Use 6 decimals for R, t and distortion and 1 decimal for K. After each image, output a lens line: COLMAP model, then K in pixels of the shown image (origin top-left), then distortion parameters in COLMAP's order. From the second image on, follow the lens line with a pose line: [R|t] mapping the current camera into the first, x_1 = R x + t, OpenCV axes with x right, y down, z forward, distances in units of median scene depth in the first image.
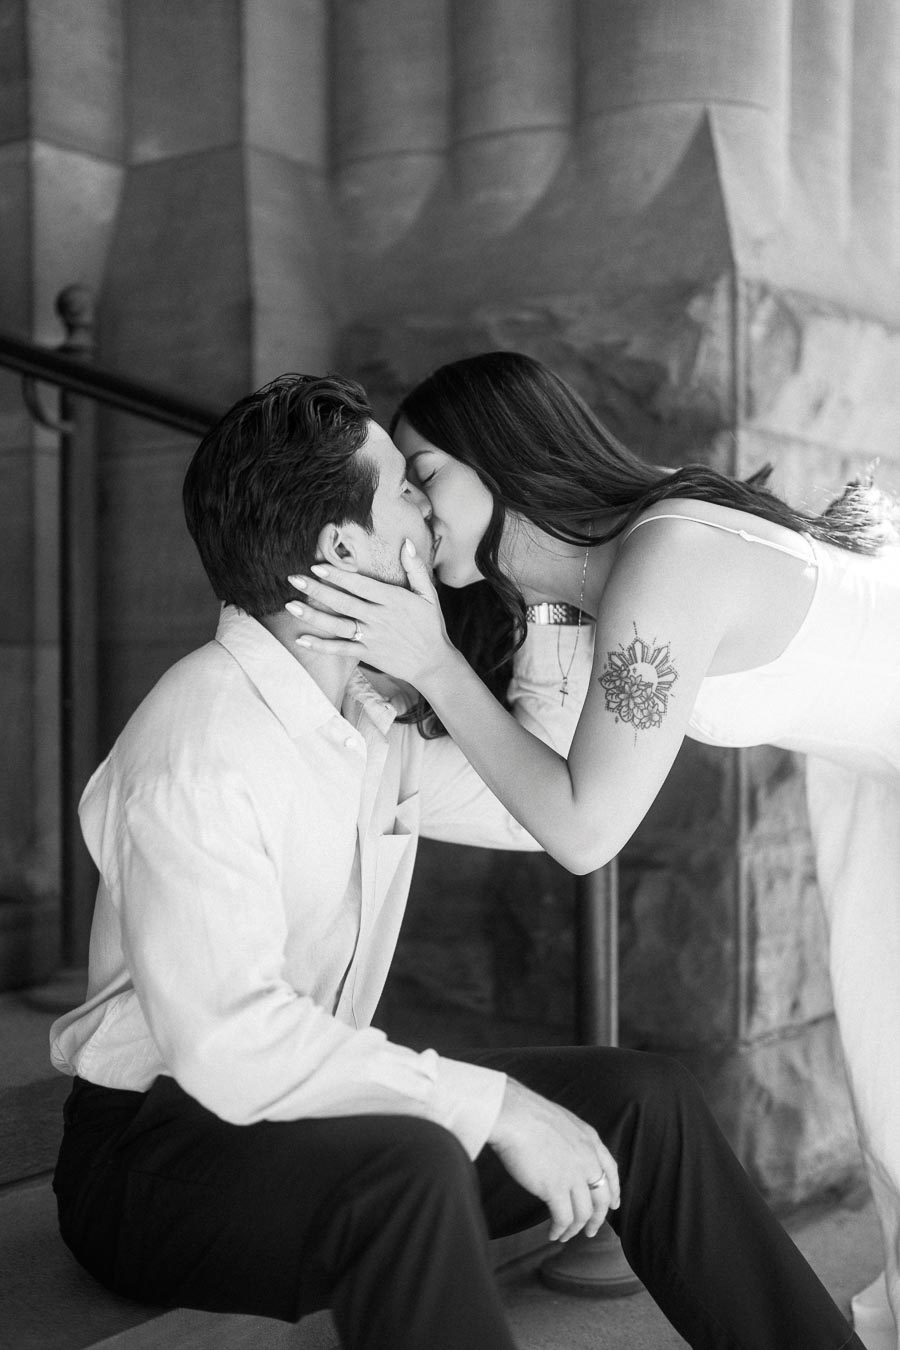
lens RADIAL K [[1917.8, 0, 444.1], [0, 1917.8, 668.6], [0, 0, 1]] dist [-0.165309, 1.088766]
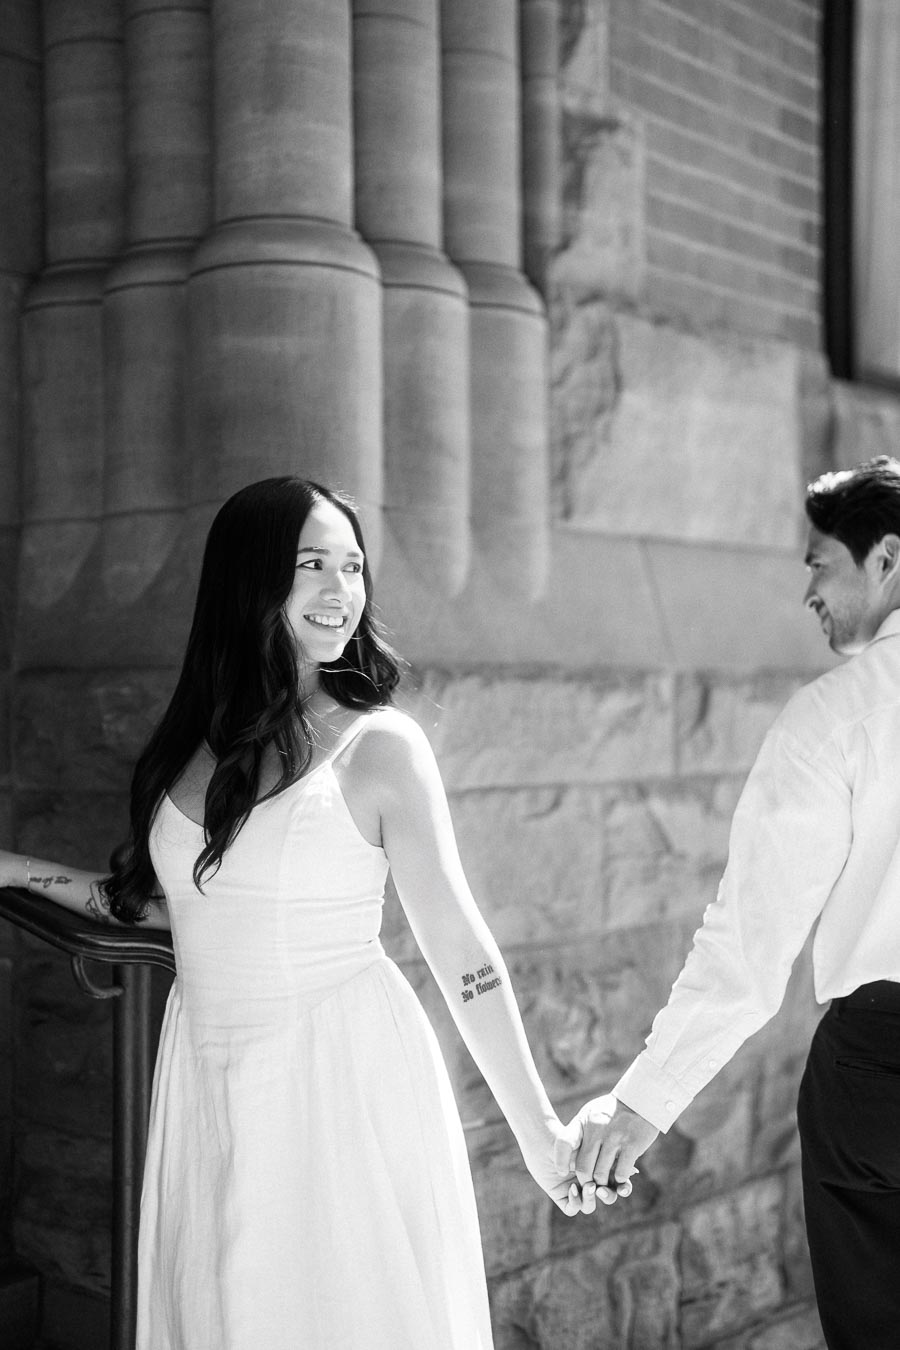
lens RADIAL K [[1888.3, 0, 457.4], [0, 1888.3, 680.6], [0, 0, 1]] dist [-0.161165, 1.071815]
pose [[0.994909, -0.003584, -0.100714, 0.342987], [0.003020, 0.999979, -0.005758, -0.179438], [0.100733, 0.005425, 0.994899, -0.089419]]
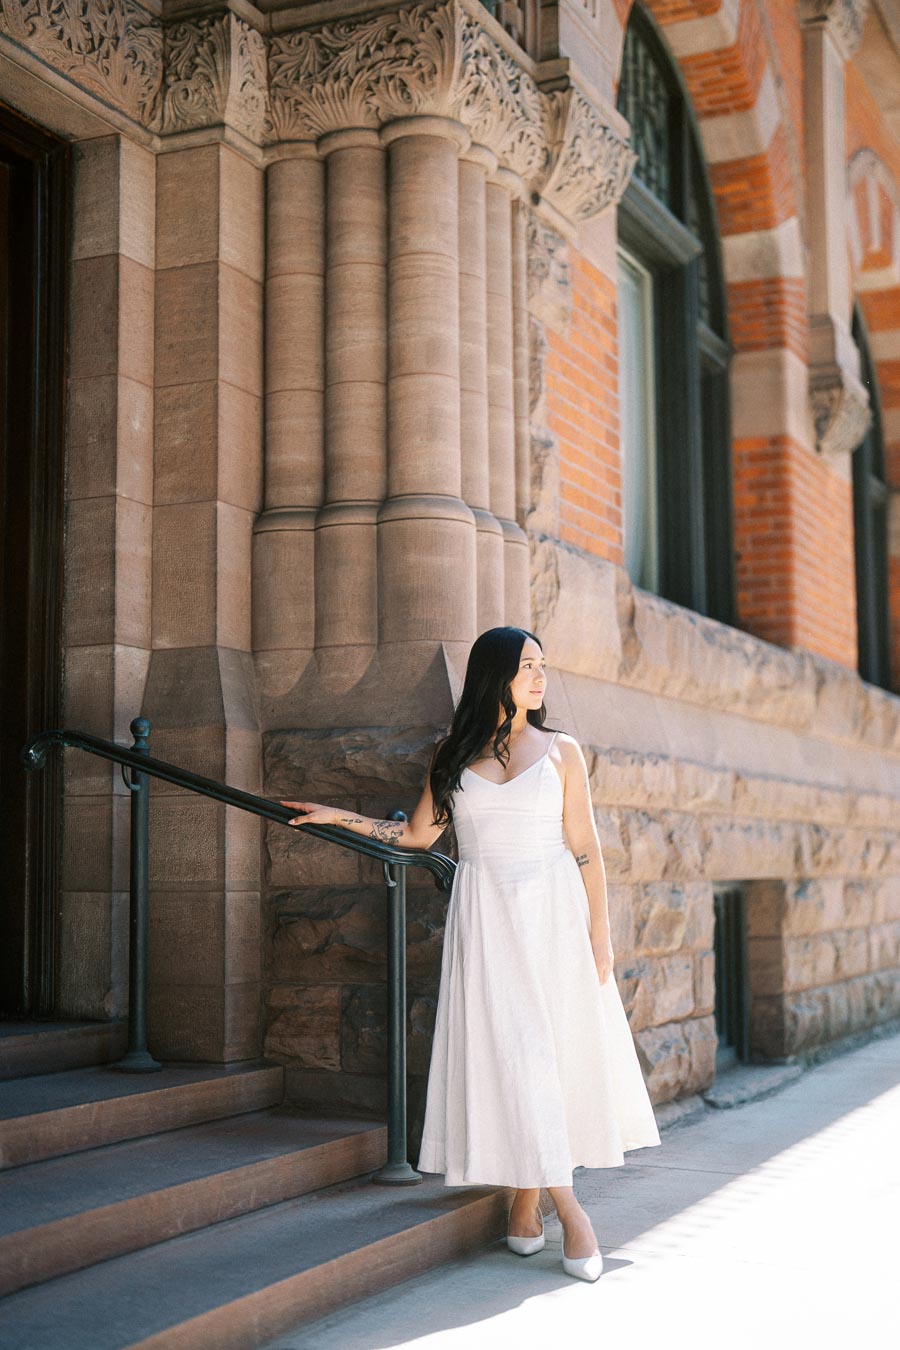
lens RADIAL K [[1876.1, 0, 445.5], [0, 1876.1, 678.2], [0, 0, 1]] dist [-0.160786, 1.048438]
pose [[0.984481, 0.013466, 0.174973, -0.223955], [0.003726, 0.995223, -0.097558, -0.045209], [-0.175451, 0.096696, 0.979728, -1.058548]]
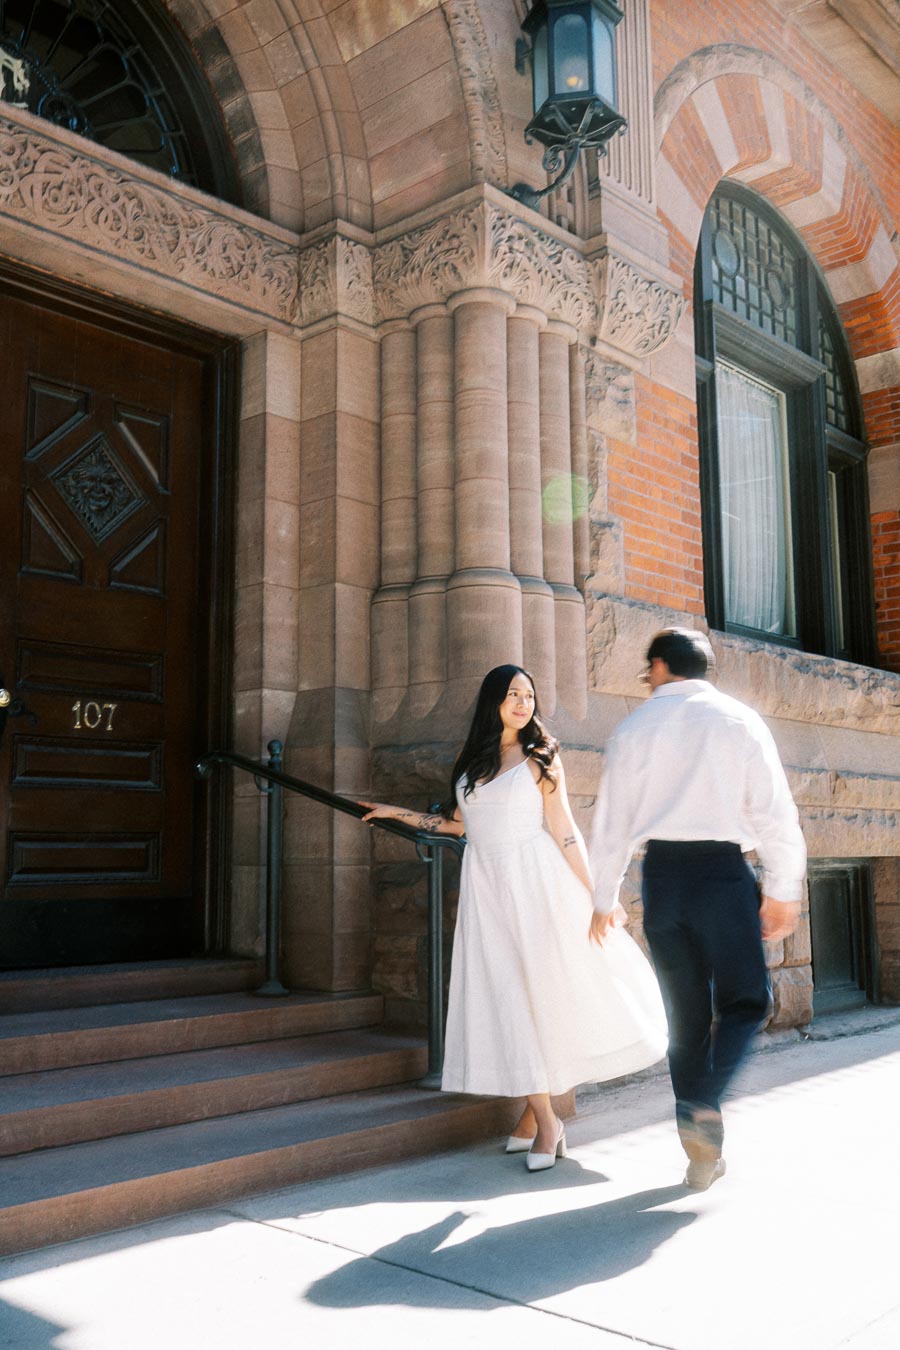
lens RADIAL K [[1297.2, 0, 451.9], [0, 1297.2, 673.3], [0, 0, 1]] dist [-0.008307, -0.001515]
pose [[0.991200, -0.023162, -0.130331, 0.334113], [0.005612, 0.991040, -0.133444, -0.038431], [0.132254, 0.131538, 0.982449, -0.916653]]
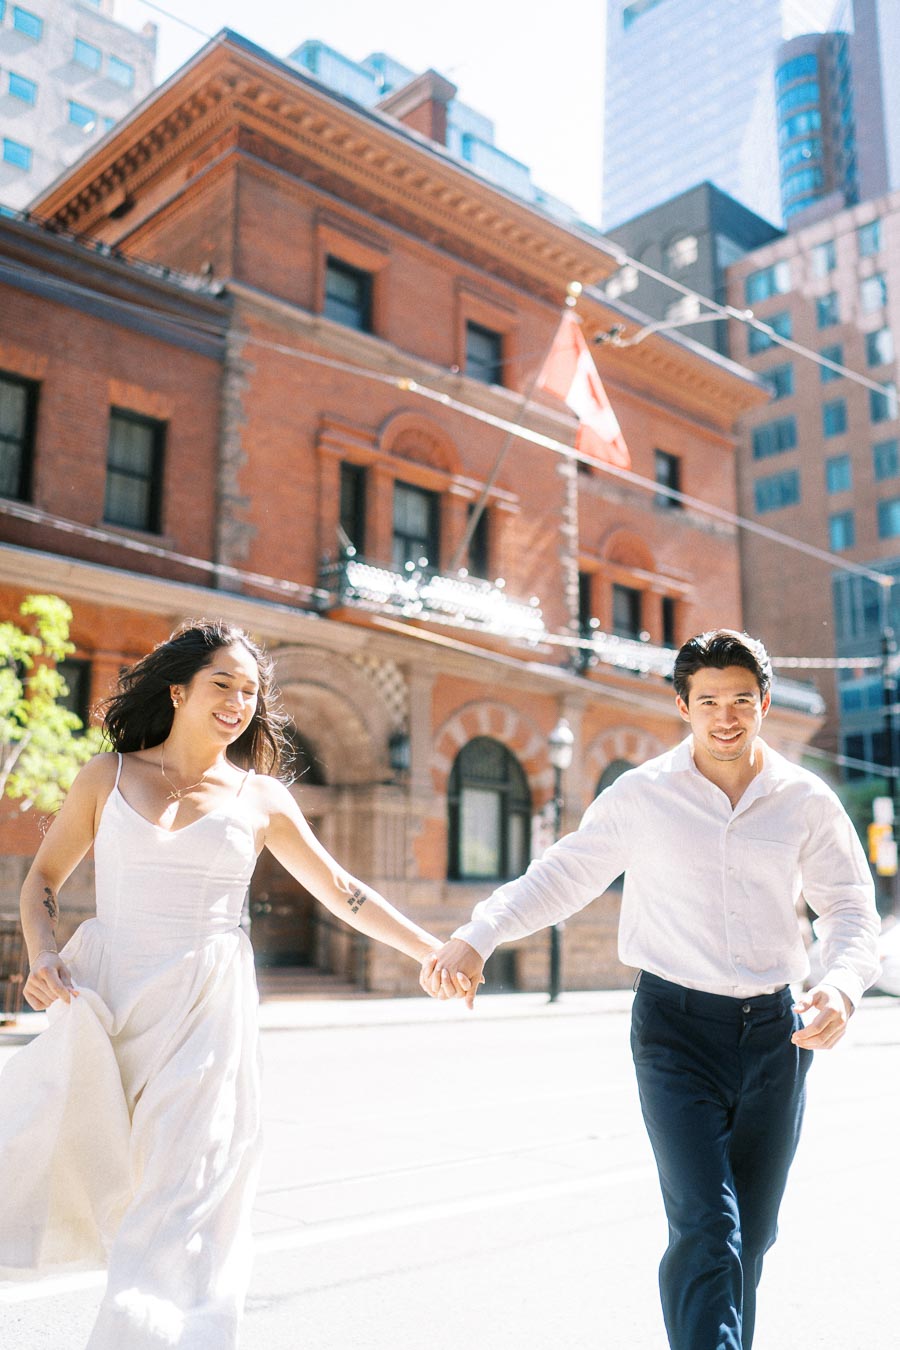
lens RADIAL K [[1306.2, 0, 456.0], [0, 1306.2, 669.2], [0, 0, 1]] dist [-0.007485, 0.000723]
pose [[0.979488, -0.034184, -0.198584, 2.382979], [-0.006352, 0.979778, -0.199989, -0.083703], [0.201404, 0.197148, 0.959463, -7.343421]]
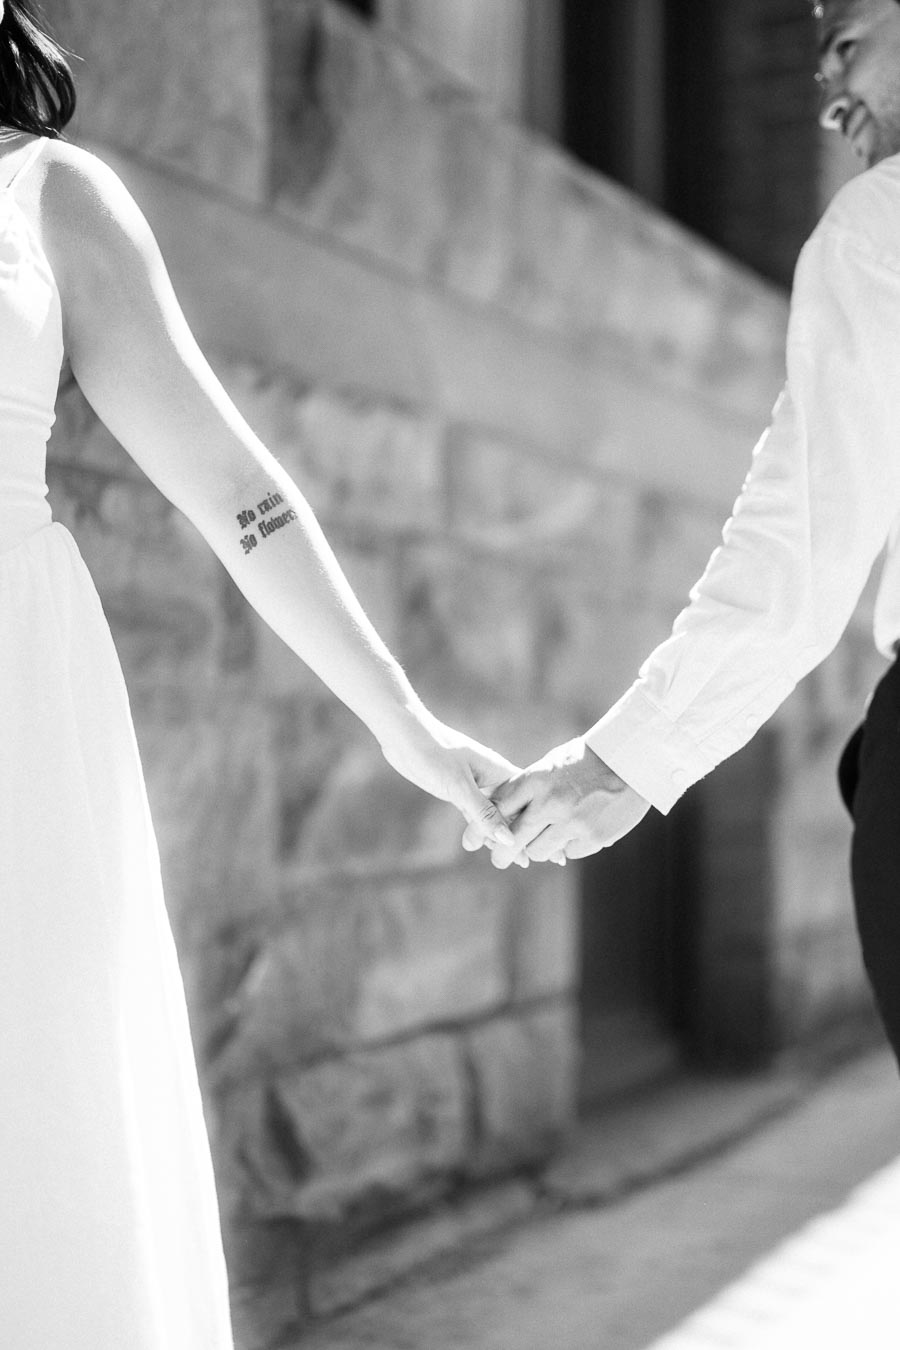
lens RADIAL K [[1888.3, 0, 457.4], [0, 1888.3, 680.6], [0, 0, 1]] dist [-0.161165, 1.071815]
pose [[0.994869, 0.005870, 0.100998, 0.468361], [-0.002363, 0.999391, -0.034808, 0.010615], [-0.101141, 0.034391, 0.994277, 0.388520]]
